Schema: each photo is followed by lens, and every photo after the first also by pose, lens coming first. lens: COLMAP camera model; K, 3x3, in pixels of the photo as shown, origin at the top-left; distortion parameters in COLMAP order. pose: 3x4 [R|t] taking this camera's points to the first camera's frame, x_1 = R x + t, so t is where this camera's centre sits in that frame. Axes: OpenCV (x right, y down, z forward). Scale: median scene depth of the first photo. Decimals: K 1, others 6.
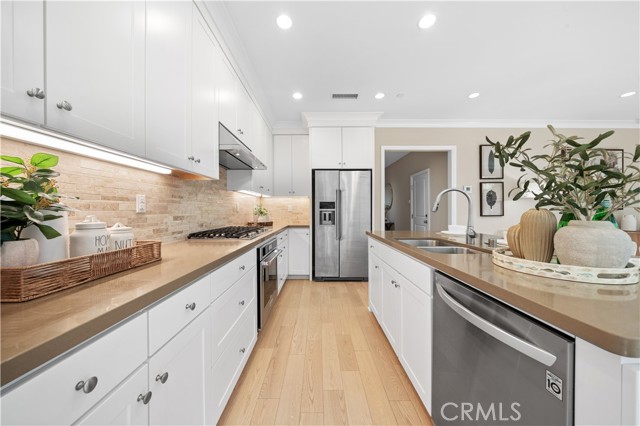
lens RADIAL K [[220.9, 0, 316.3], [0, 220.9, 211.6], [0, 0, 1]] dist [-0.003962, -0.000337]
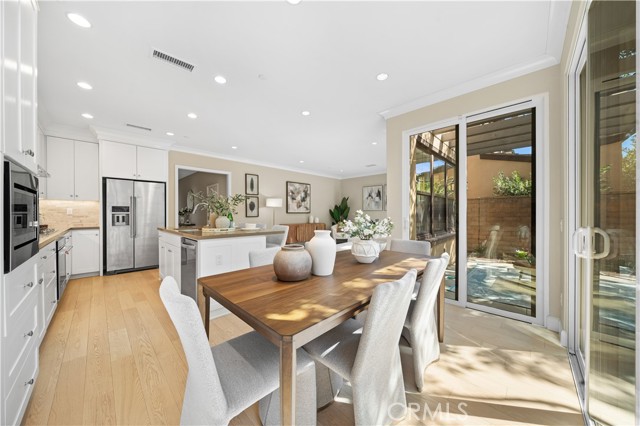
lens RADIAL K [[220.9, 0, 322.1], [0, 220.9, 214.0], [0, 0, 1]] dist [-0.003962, -0.000337]
pose [[0.693403, -0.002085, 0.720547, -0.051784], [0.004077, 0.999991, -0.001030, 0.002910], [-0.720538, 0.003652, 0.693406, -0.586463]]
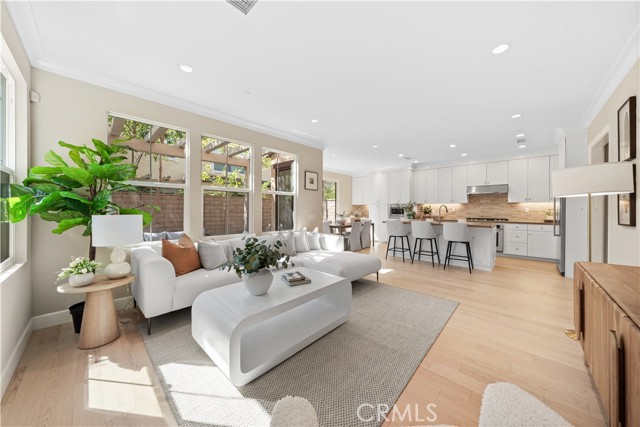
lens RADIAL K [[220.9, 0, 321.2], [0, 220.9, 209.6], [0, 0, 1]] dist [-0.003962, -0.000337]
pose [[-0.683581, 0.000297, -0.729875, 1.885526], [-0.005675, 0.999968, 0.005722, -0.023051], [0.729853, 0.008053, -0.683557, 0.855321]]
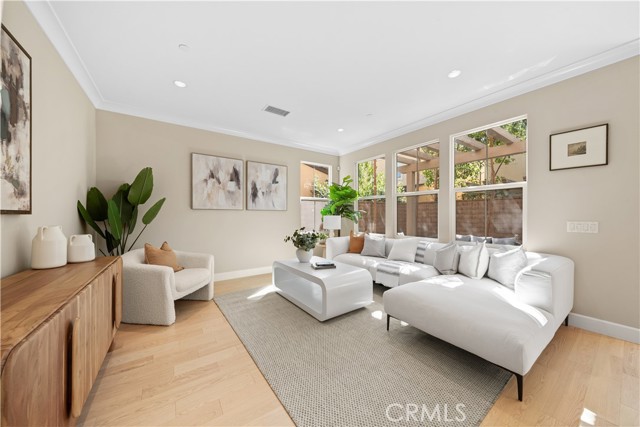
lens RADIAL K [[220.9, 0, 320.4], [0, 220.9, 215.2], [0, 0, 1]] dist [-0.003962, -0.000337]
pose [[-0.571192, 0.000486, 0.820816, 0.830071], [0.005919, 0.999976, 0.003527, -0.008071], [-0.820795, 0.006872, -0.571182, 0.840747]]
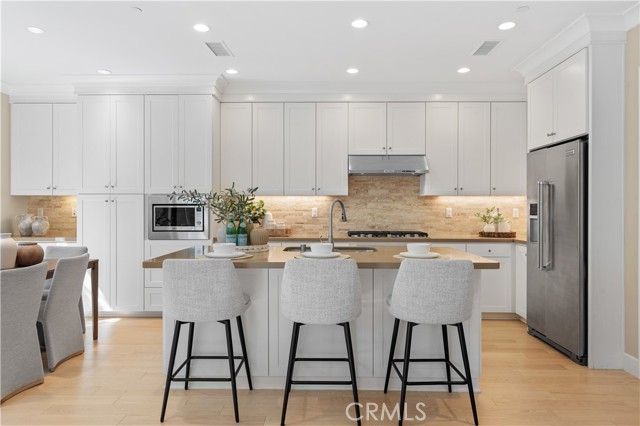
lens RADIAL K [[428.2, 0, 318.8], [0, 428.2, 209.0], [0, 0, 1]] dist [0.008023, 0.000785]
pose [[-0.022233, 0.001518, -0.999752, 1.196762], [-0.006265, 0.999979, 0.001658, -0.028183], [0.999733, 0.006300, -0.022223, 0.433400]]
